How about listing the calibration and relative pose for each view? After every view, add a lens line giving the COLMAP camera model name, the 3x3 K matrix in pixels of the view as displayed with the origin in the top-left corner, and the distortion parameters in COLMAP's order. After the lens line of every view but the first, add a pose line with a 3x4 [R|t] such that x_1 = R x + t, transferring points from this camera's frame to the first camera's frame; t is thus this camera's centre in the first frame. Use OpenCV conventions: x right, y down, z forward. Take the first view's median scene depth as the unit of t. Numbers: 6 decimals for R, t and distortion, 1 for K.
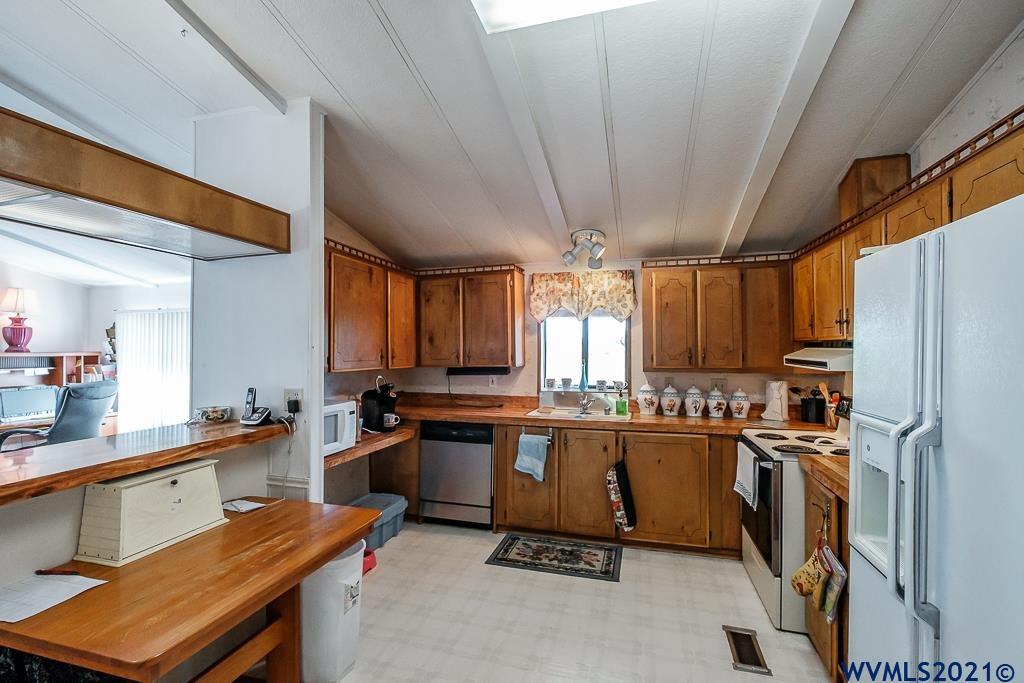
lens RADIAL K [[453.2, 0, 508.0], [0, 453.2, 346.4], [0, 0, 1]] dist [-0.001394, -0.000072]
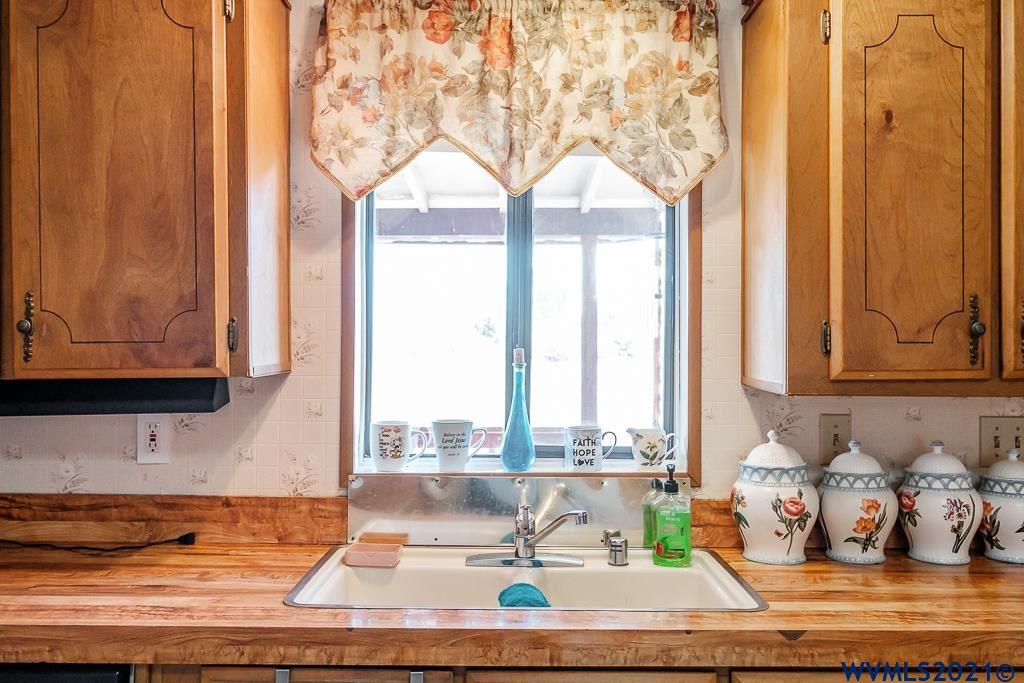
lens RADIAL K [[1041.8, 0, 509.7], [0, 1041.8, 335.8], [0, 0, 1]] dist [-0.005397, 0.000000]
pose [[0.968977, 0.004486, 0.247112, 0.013957], [-0.005440, 0.999980, 0.003180, 0.020596], [-0.247092, -0.004425, 0.968982, 0.441403]]
